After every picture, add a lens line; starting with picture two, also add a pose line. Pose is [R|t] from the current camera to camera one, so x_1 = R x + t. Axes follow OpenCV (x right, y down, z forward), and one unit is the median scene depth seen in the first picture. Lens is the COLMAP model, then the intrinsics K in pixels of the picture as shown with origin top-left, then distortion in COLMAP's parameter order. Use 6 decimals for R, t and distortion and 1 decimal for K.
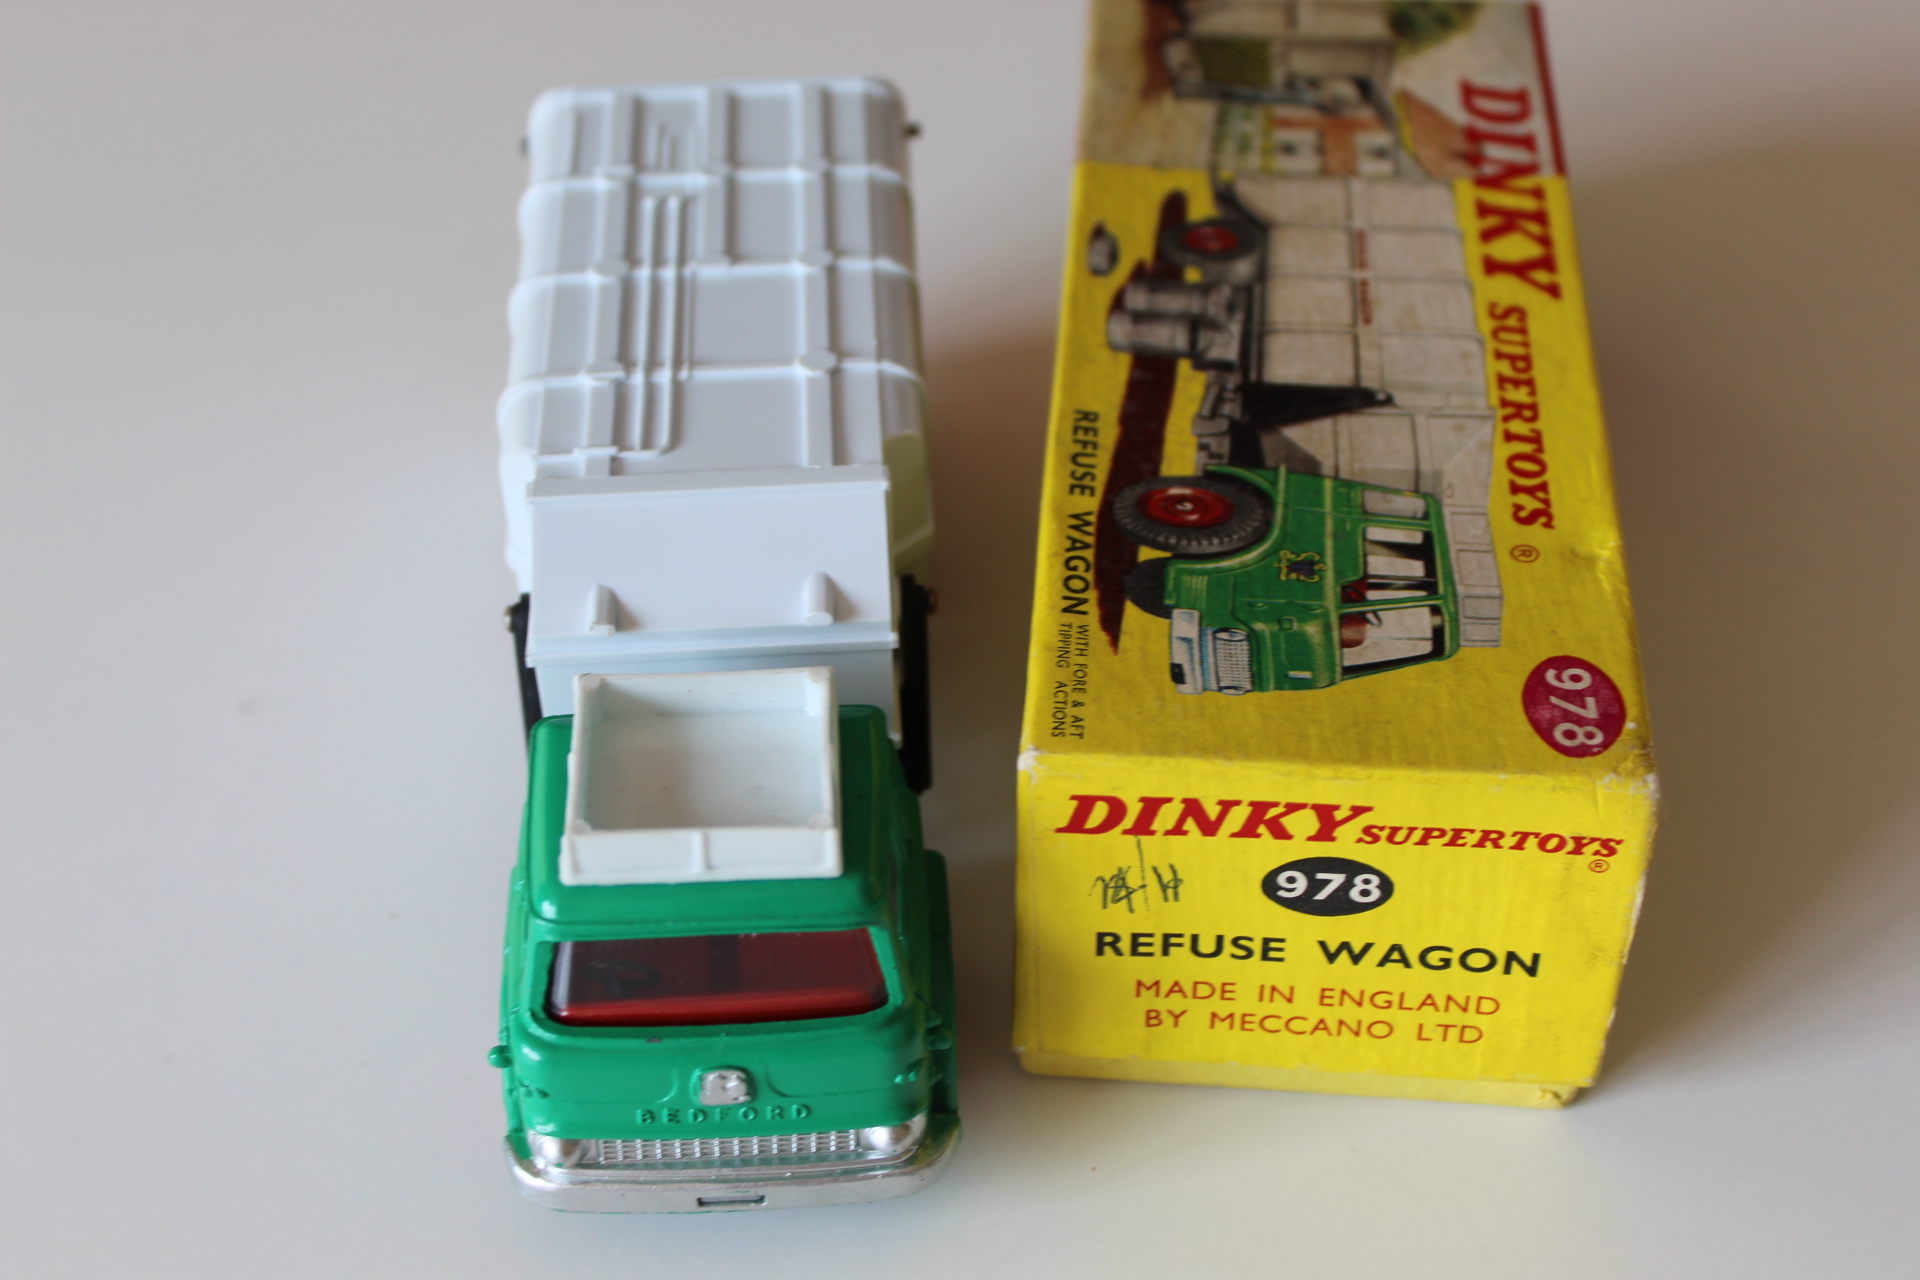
lens RADIAL K [[2680.0, 0, 960.0], [0, 2680.0, 640.0], [0, 0, 1]] dist [-0.038354, -0.010065]
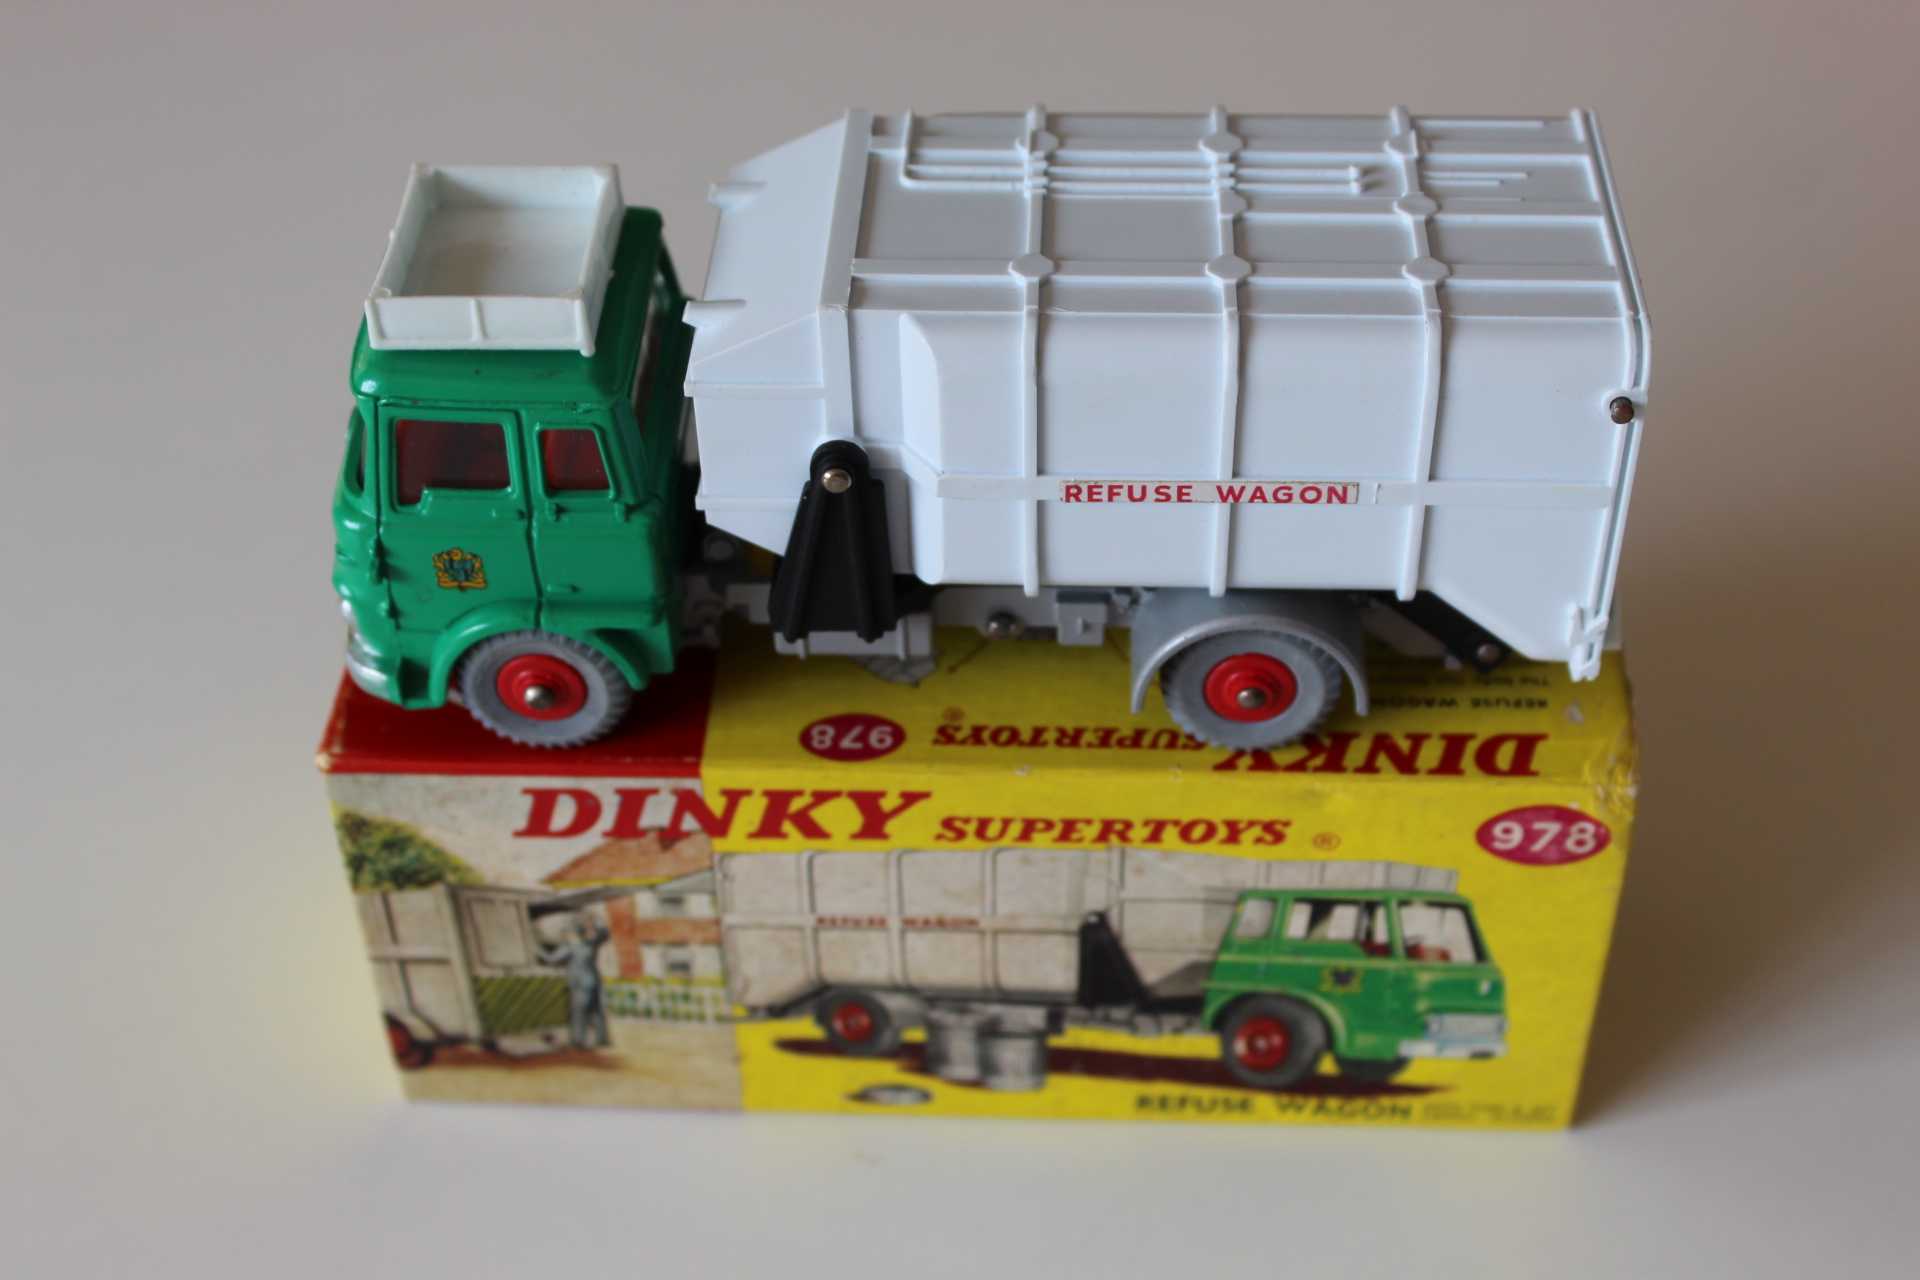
lens RADIAL K [[2680.0, 0, 960.0], [0, 2680.0, 640.0], [0, 0, 1]] dist [-0.038354, -0.010065]
pose [[-0.095783, -0.751373, -0.652890, 0.907304], [0.714866, -0.508349, 0.480154, -0.562776], [-0.692671, -0.420738, 0.585822, 0.462217]]
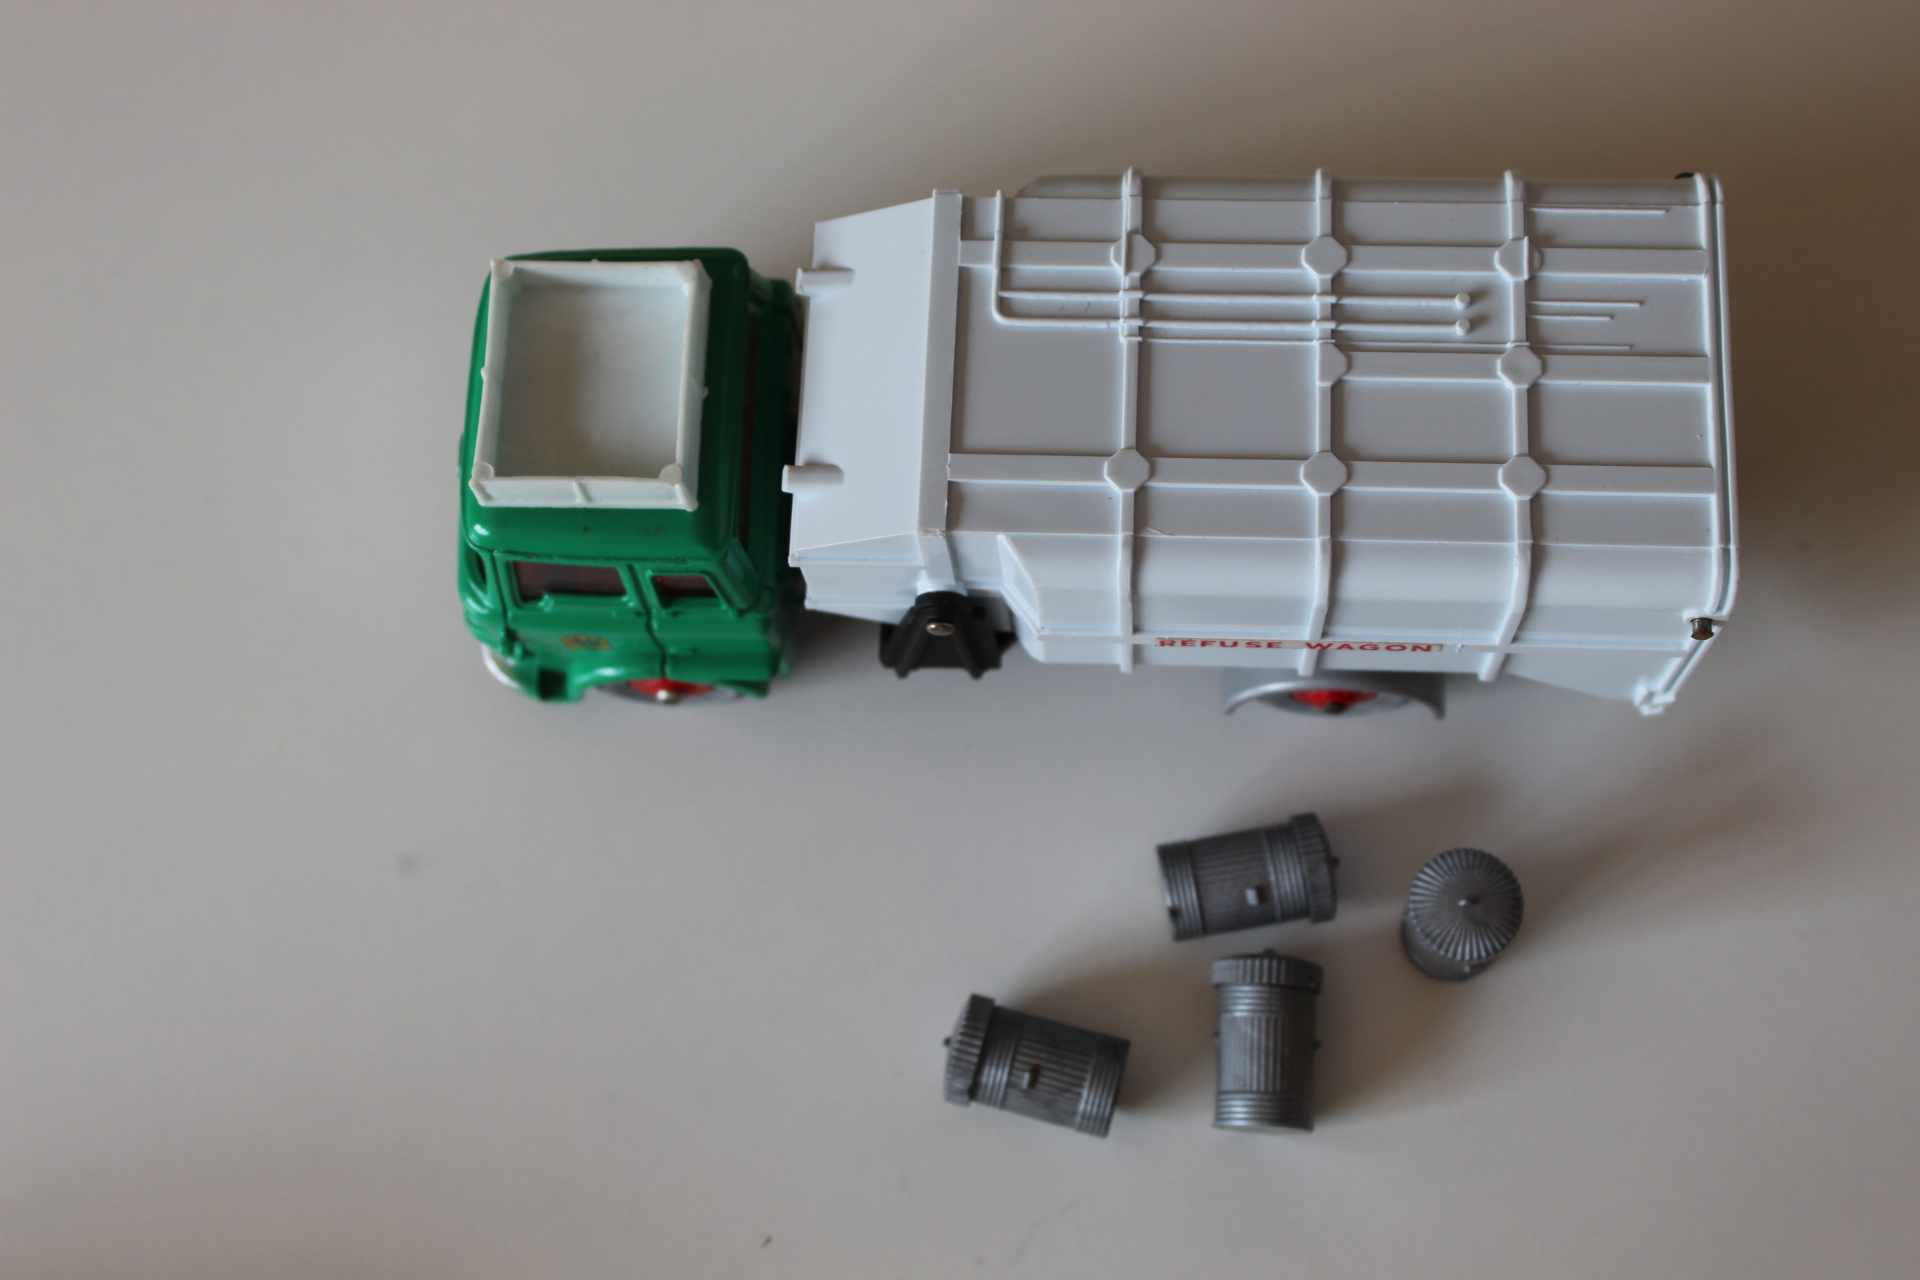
lens RADIAL K [[2680.0, 0, 960.0], [0, 2680.0, 640.0], [0, 0, 1]] dist [-0.038354, -0.010065]
pose [[-0.139987, -0.299533, -0.943760, 1.231953], [0.710452, -0.694290, 0.114976, -0.254272], [-0.689683, -0.654401, 0.309995, 0.728880]]
